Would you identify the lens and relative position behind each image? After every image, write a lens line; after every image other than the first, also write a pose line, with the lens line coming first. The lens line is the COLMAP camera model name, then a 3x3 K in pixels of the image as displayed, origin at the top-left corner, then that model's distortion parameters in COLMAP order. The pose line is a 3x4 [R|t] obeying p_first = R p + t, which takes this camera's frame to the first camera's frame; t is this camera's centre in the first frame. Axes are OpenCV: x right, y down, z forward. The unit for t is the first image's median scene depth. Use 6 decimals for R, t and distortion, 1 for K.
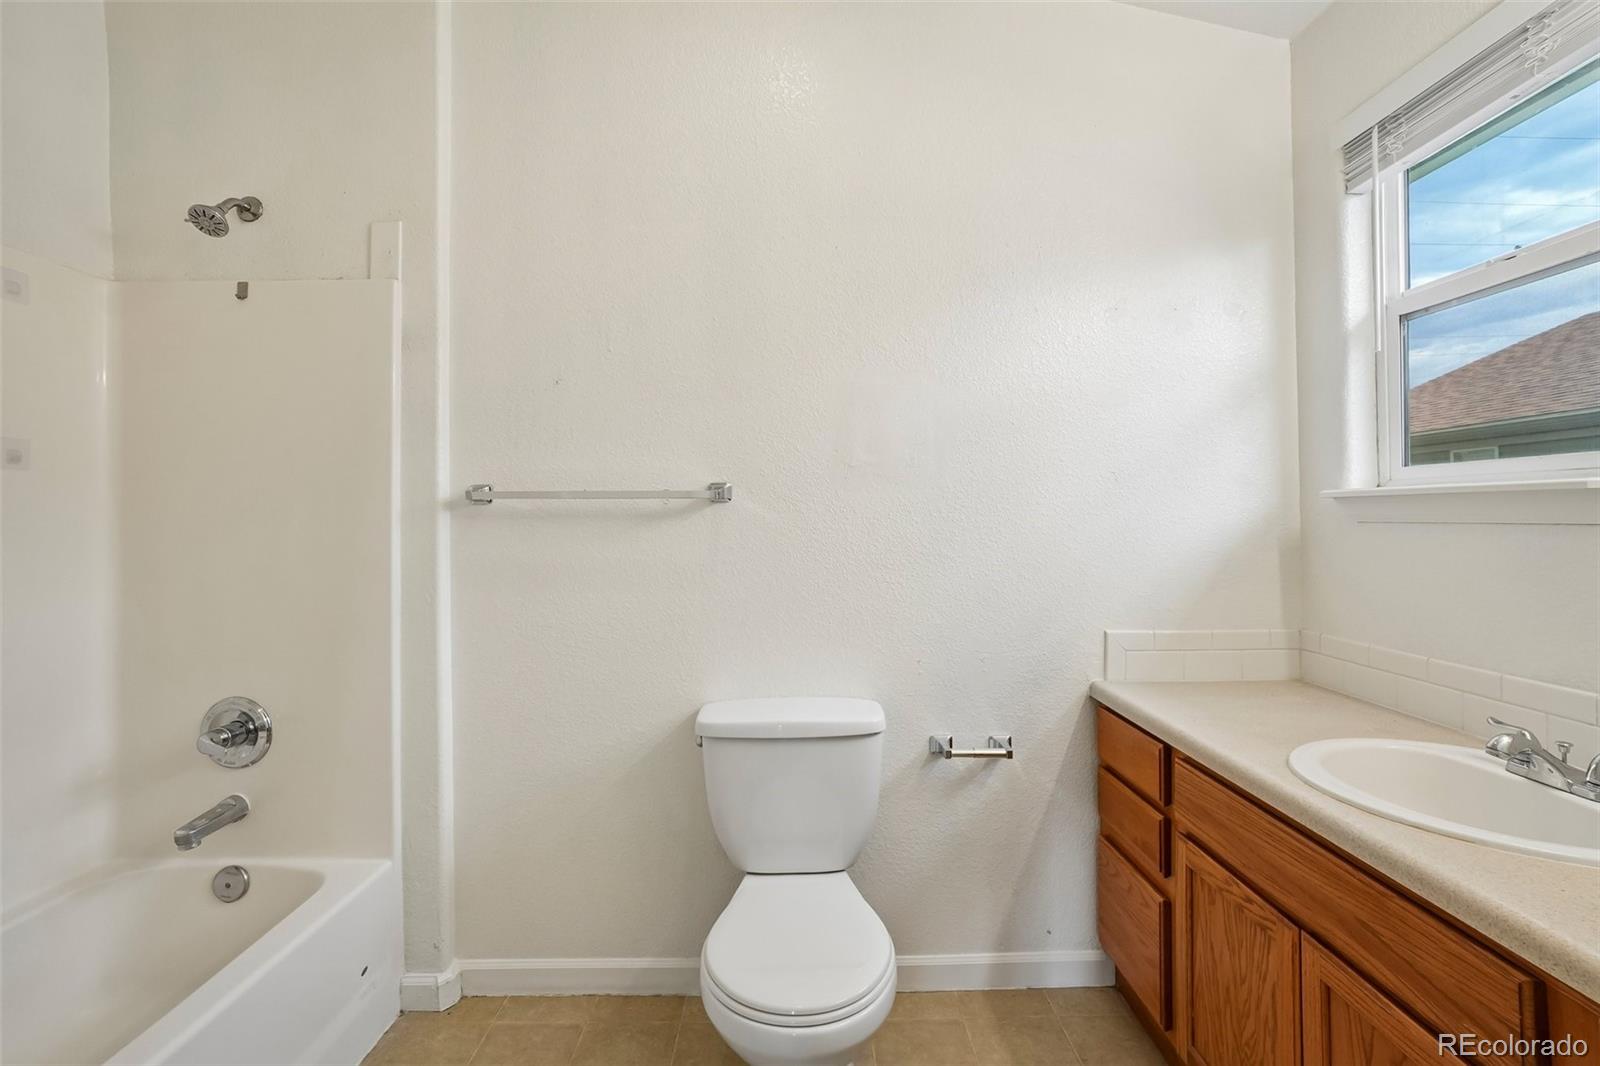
lens RADIAL K [[723.8, 0, 794.4], [0, 723.8, 528.8], [0, 0, 1]] dist [-0.063883, 0.023054]
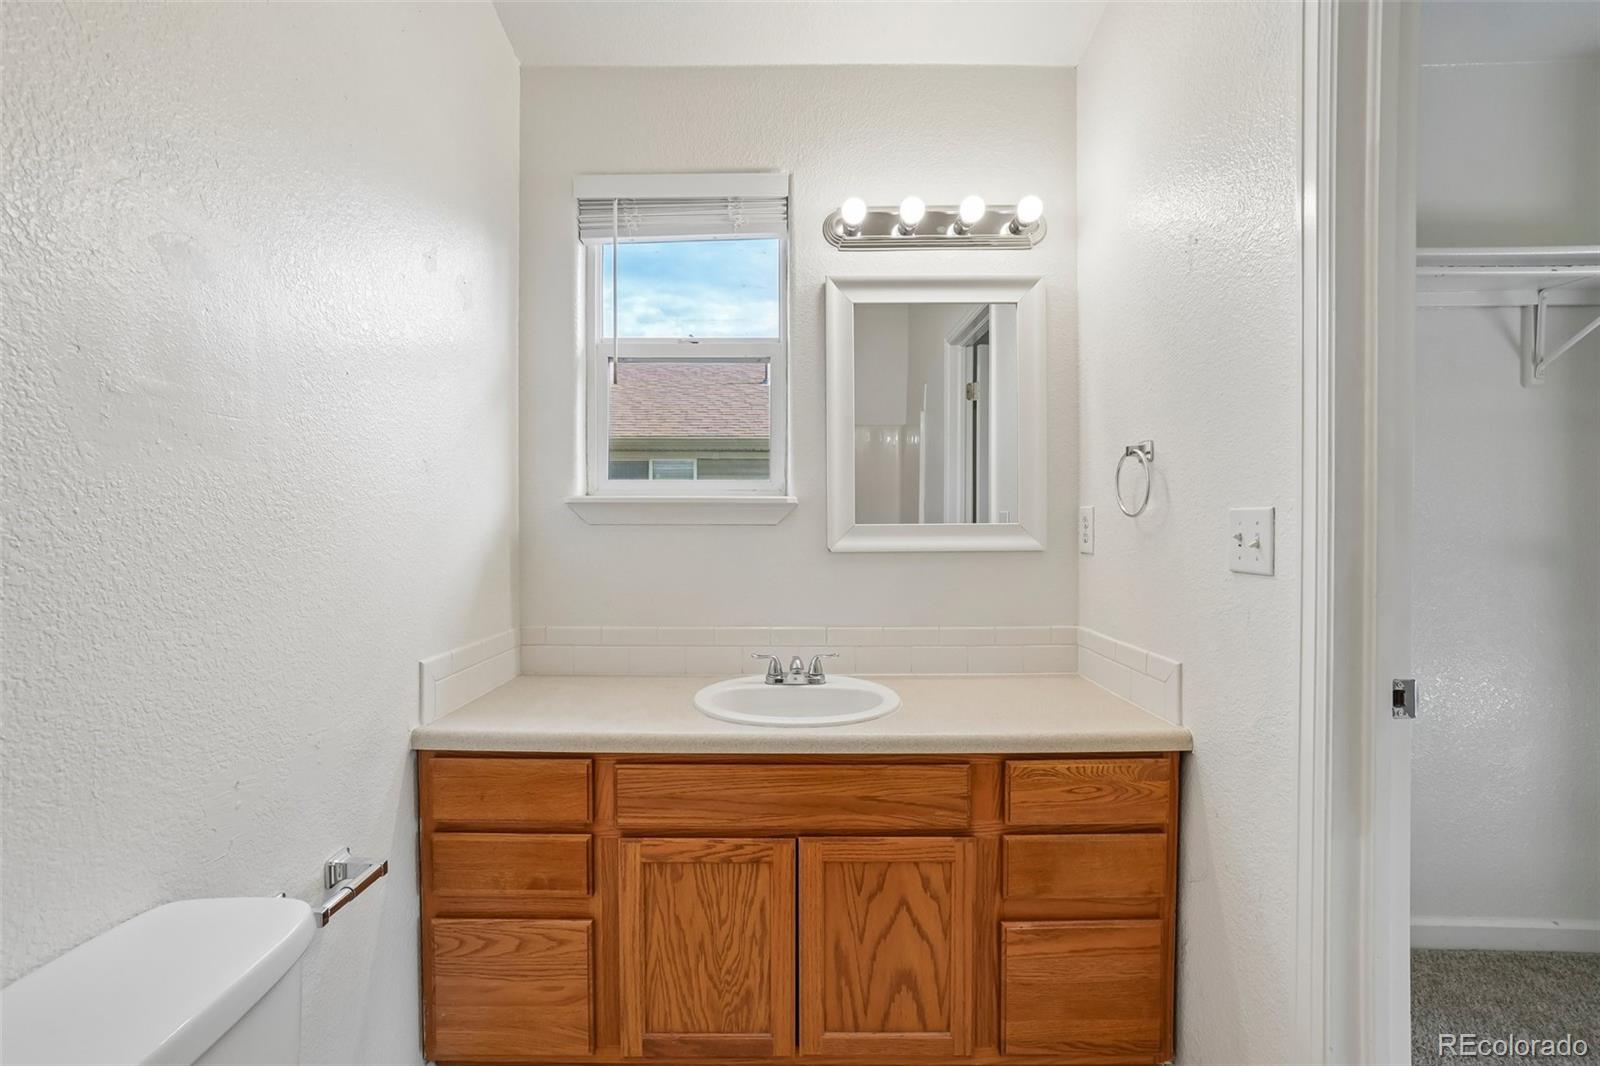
lens RADIAL K [[723.8, 0, 794.4], [0, 723.8, 528.8], [0, 0, 1]] dist [-0.063883, 0.023054]
pose [[-0.010259, -0.002189, 0.999945, -0.490783], [0.011605, 0.999930, 0.002308, -0.000934], [-0.999880, 0.011628, -0.010233, 0.827739]]
